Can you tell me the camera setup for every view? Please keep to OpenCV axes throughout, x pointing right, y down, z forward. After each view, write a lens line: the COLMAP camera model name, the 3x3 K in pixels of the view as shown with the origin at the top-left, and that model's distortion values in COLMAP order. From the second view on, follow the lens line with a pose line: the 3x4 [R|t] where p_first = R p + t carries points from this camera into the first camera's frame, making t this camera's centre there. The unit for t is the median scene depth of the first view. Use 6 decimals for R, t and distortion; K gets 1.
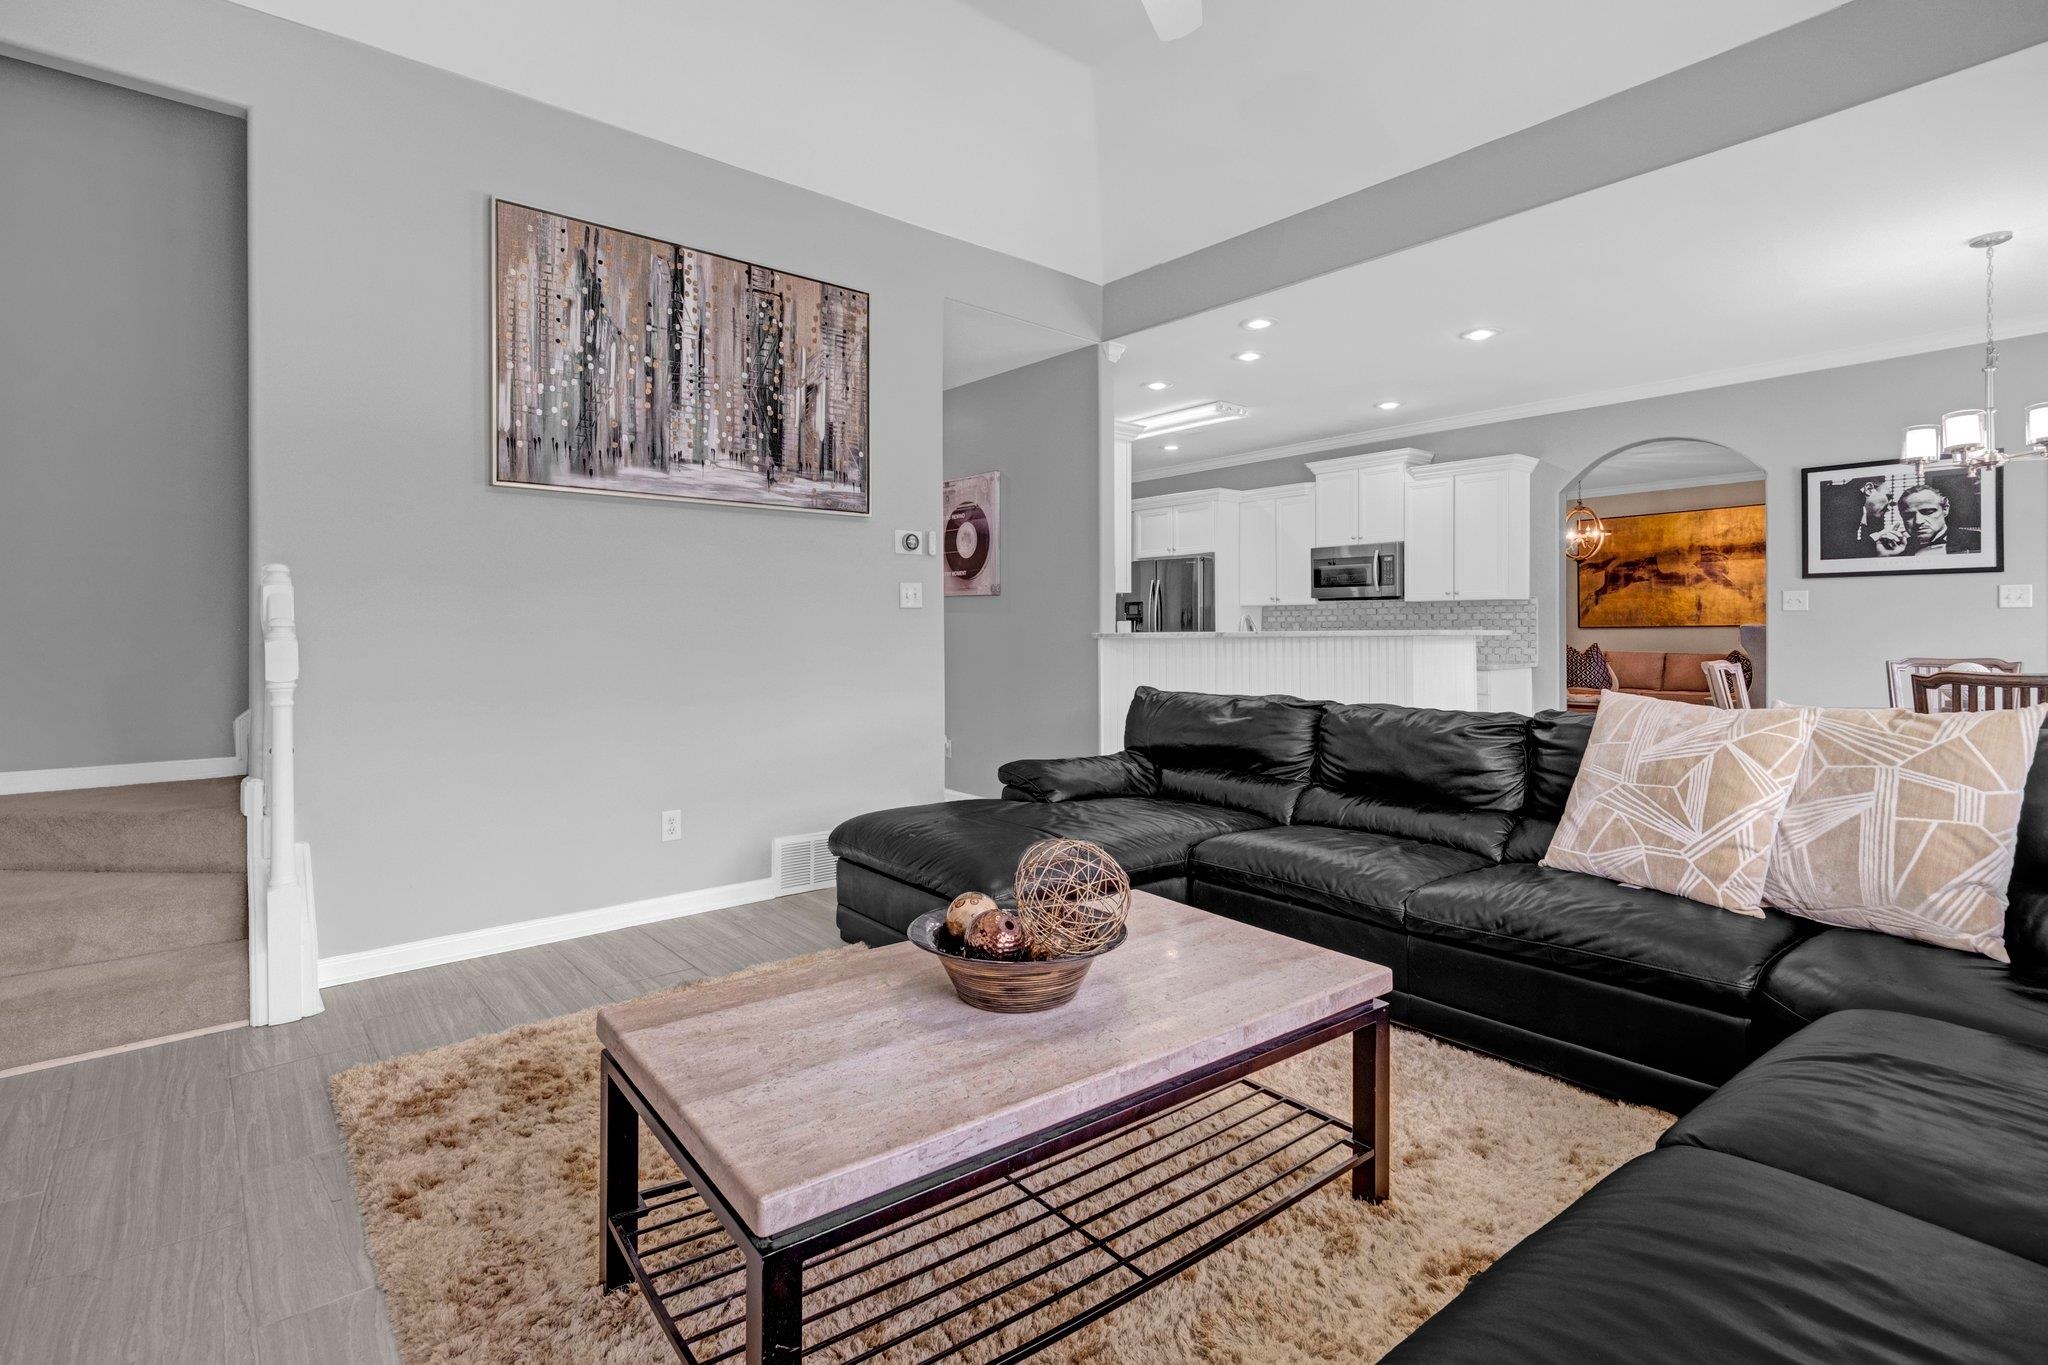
lens RADIAL K [[981.8, 0, 1023.8], [0, 981.8, 633.3], [0, 0, 1]] dist [0.000768, 0.000290]
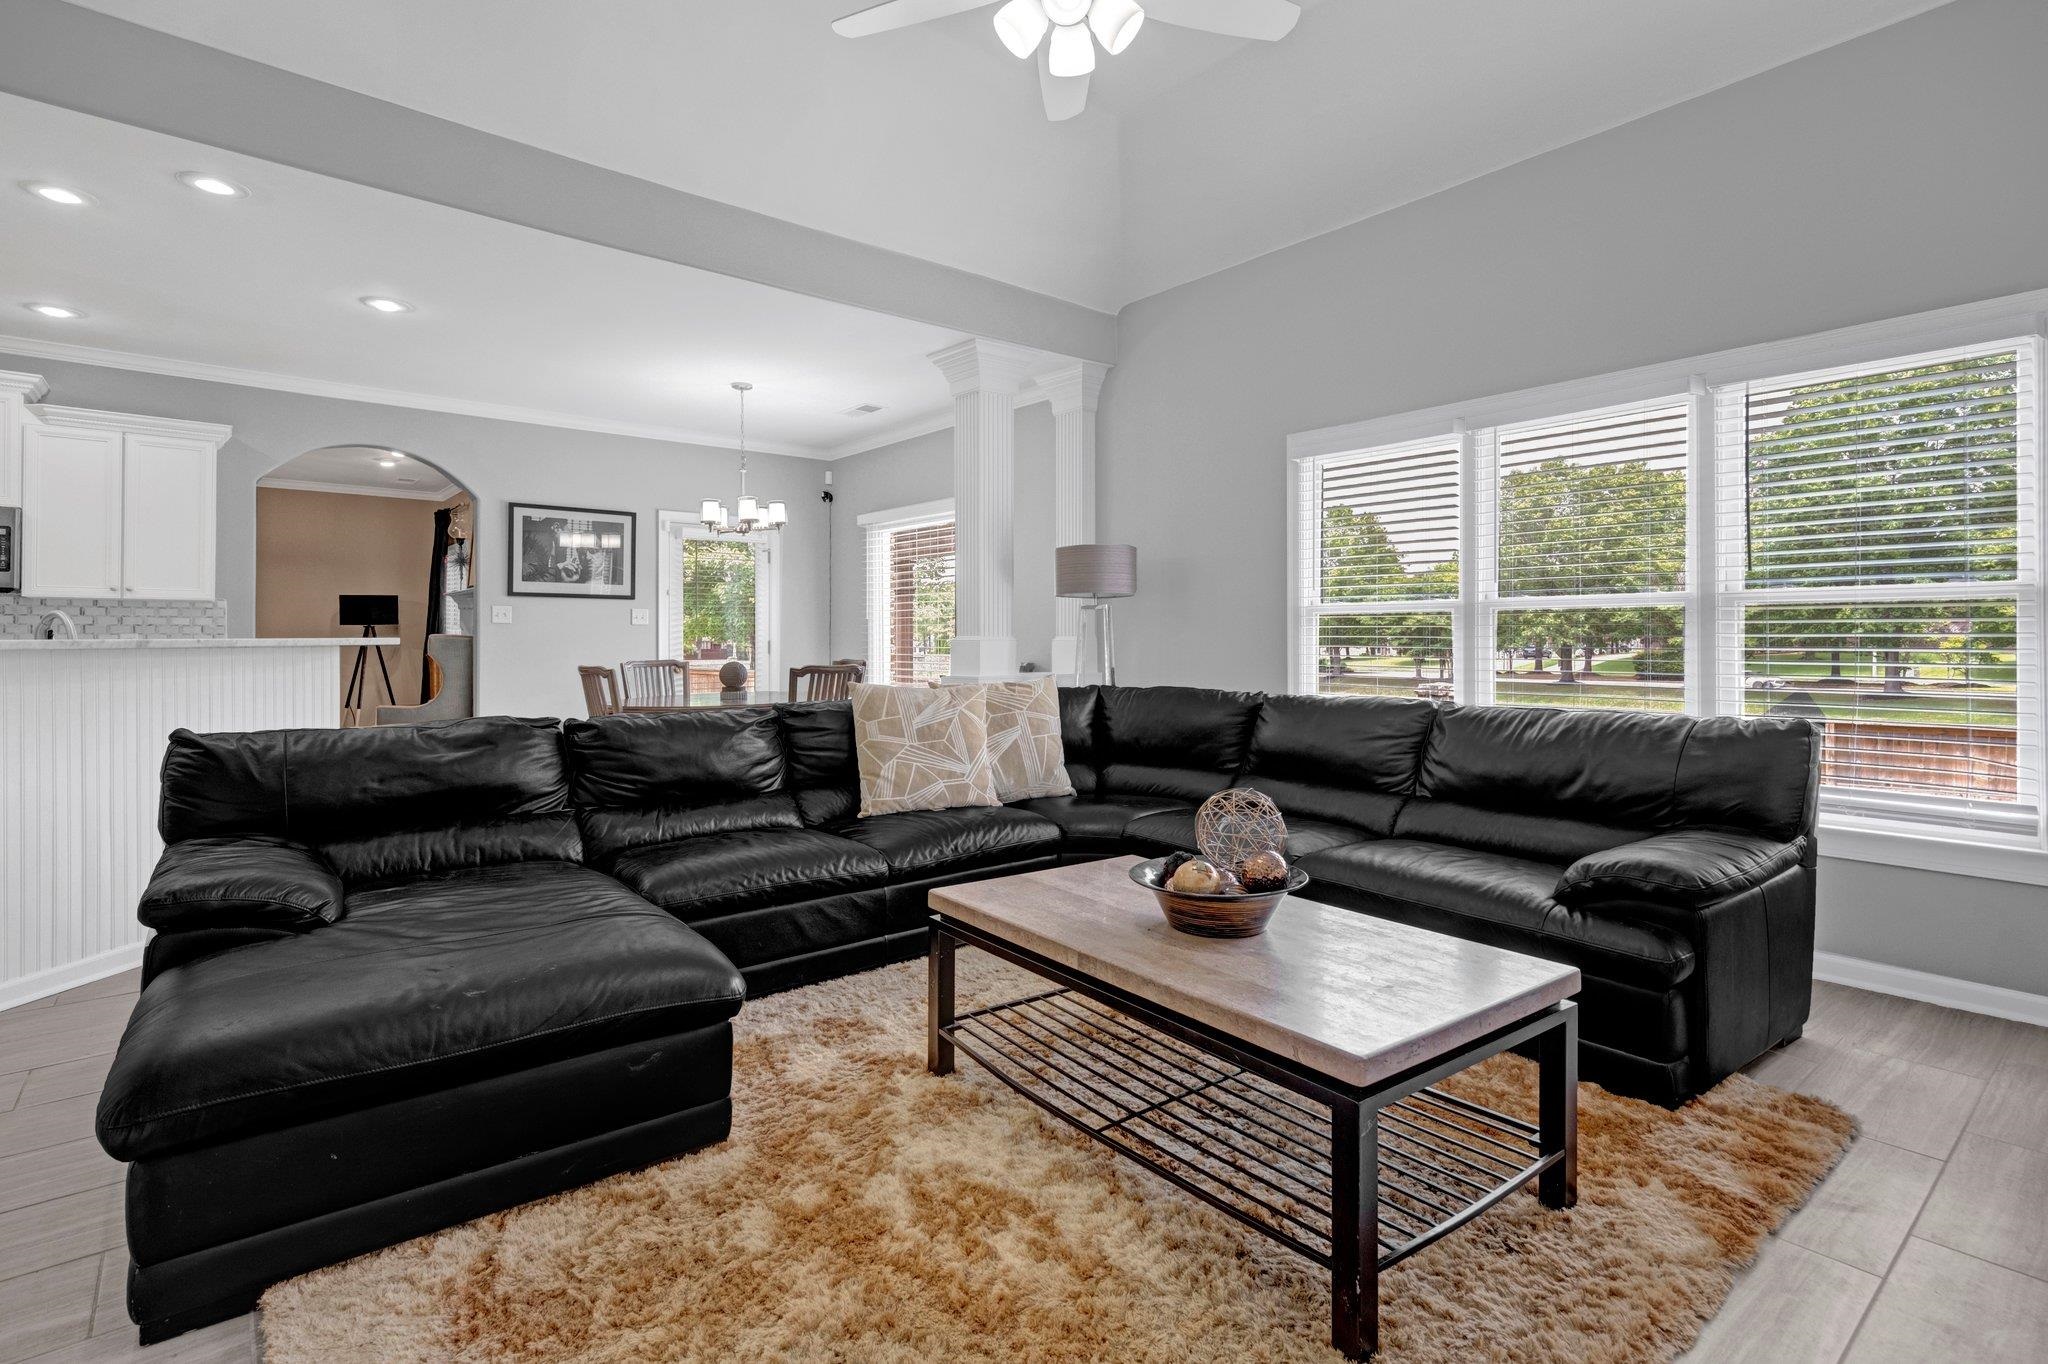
lens RADIAL K [[961.7, 0, 1046.3], [0, 961.7, 656.5], [0, 0, 1]] dist [0.001429, 0.000490]
pose [[-0.004497, -0.014861, 0.999879, -0.264767], [0.002109, 0.999887, 0.014871, 0.000780], [-0.999988, 0.002176, -0.004465, 0.263072]]
